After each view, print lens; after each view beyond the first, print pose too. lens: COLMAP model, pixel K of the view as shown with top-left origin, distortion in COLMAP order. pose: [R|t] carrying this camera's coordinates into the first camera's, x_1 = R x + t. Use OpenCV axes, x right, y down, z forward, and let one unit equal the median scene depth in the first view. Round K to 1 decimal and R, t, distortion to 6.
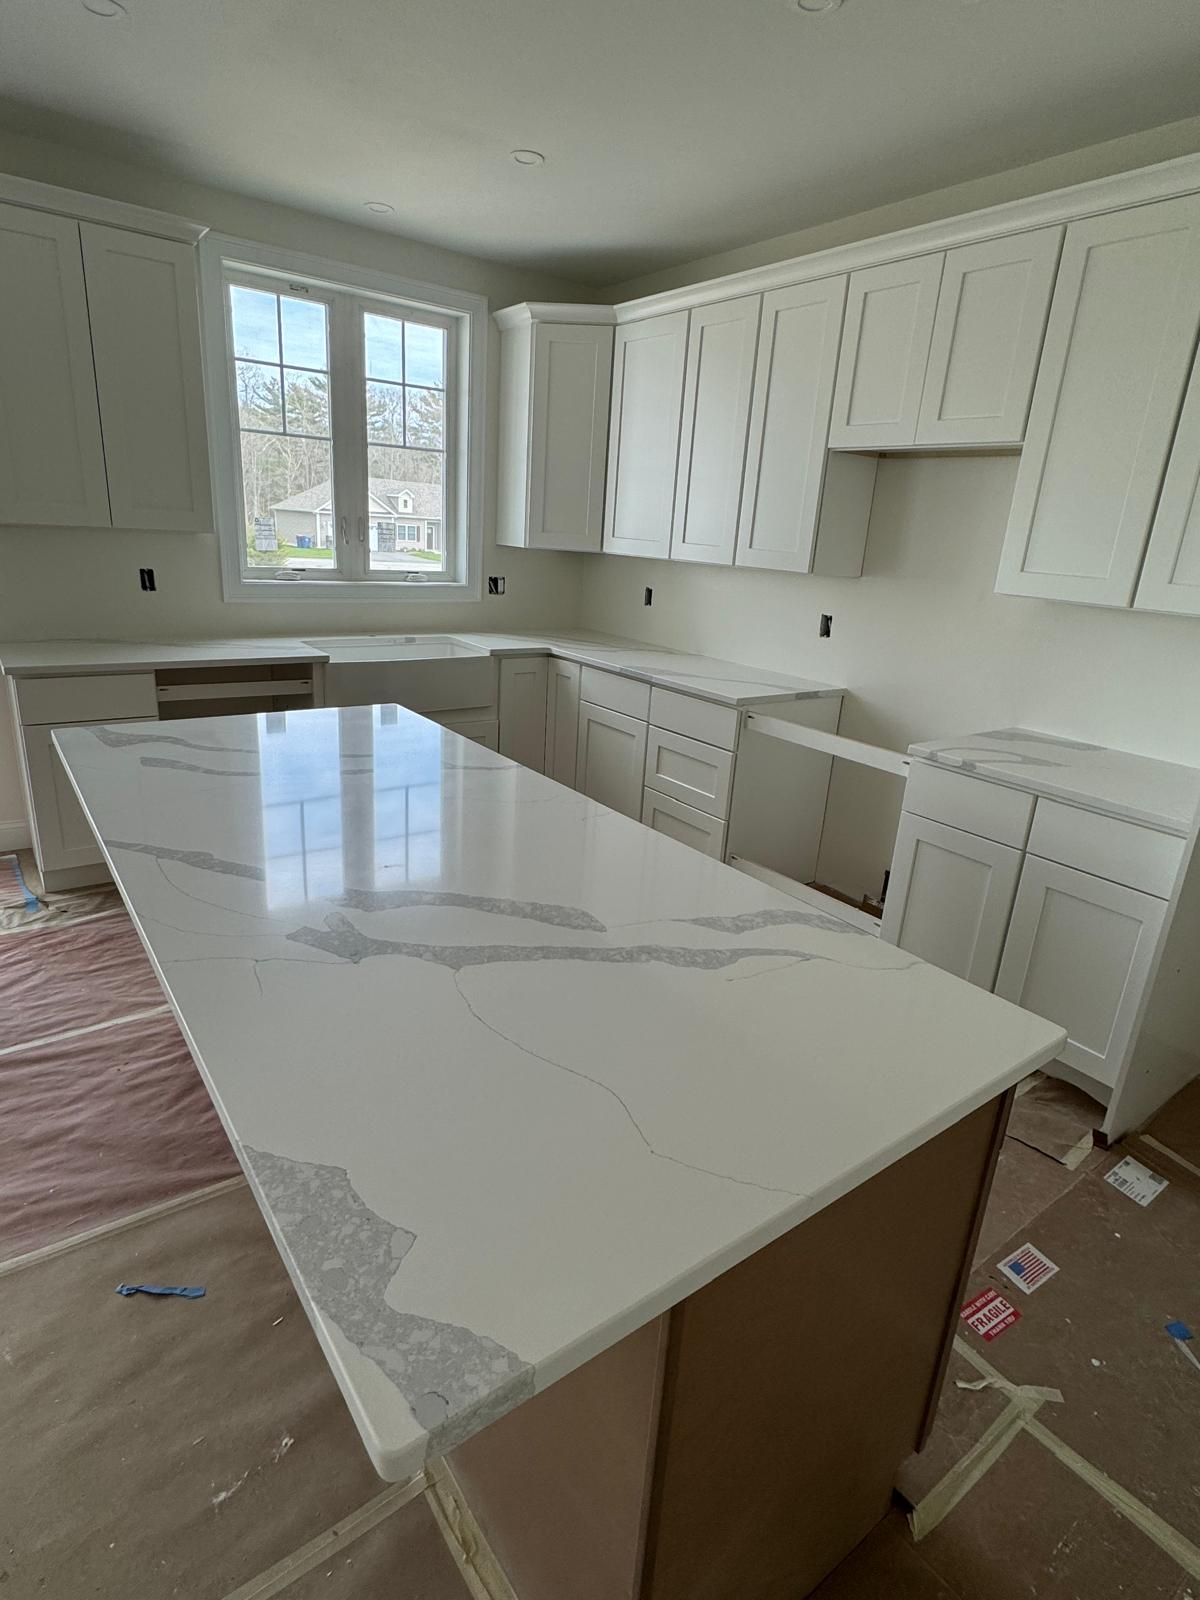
lens RADIAL K [[836.1, 0, 600.2], [0, 836.1, 798.4], [0, 0, 1]] dist [-0.003265, -0.000326]
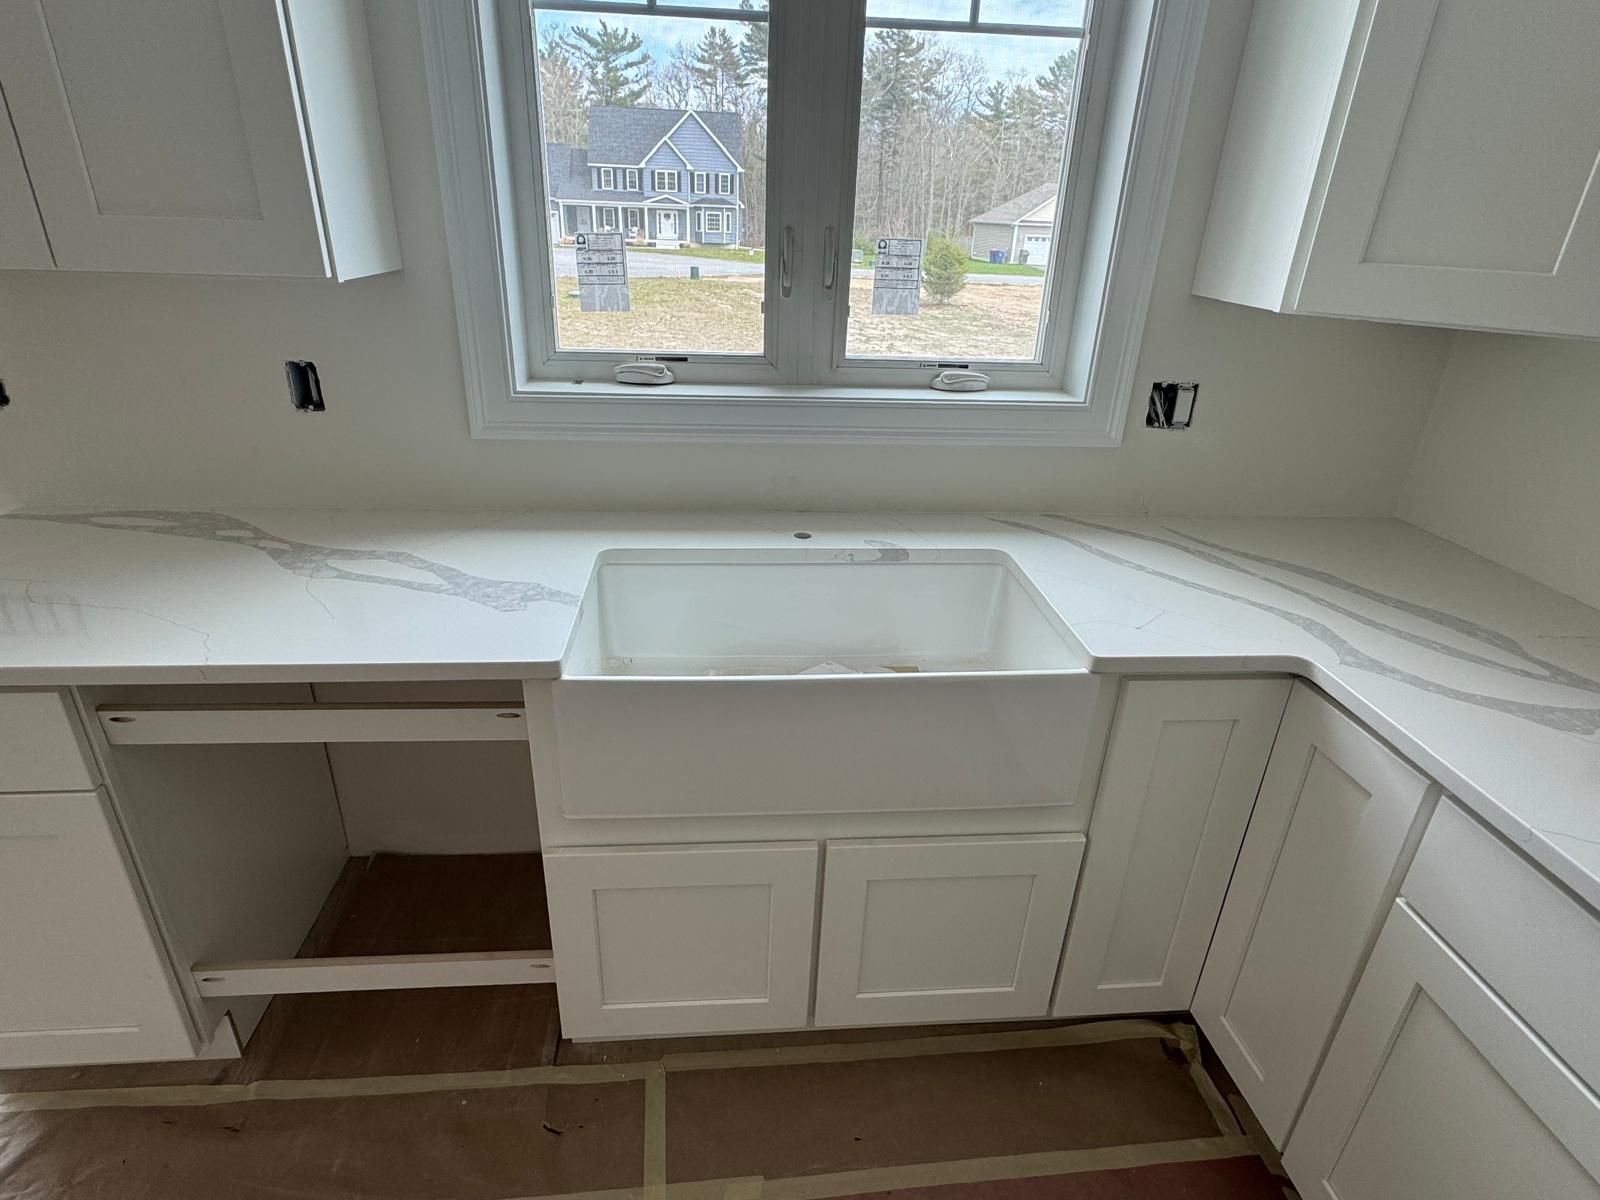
lens RADIAL K [[836.1, 0, 798.6], [0, 836.1, 597.8], [0, 0, 1]] dist [-0.003265, -0.000326]
pose [[0.851786, 0.189862, -0.488277, -0.066915], [-0.144630, 0.981020, 0.129157, -0.194376], [0.503531, -0.039395, 0.863078, 0.587901]]
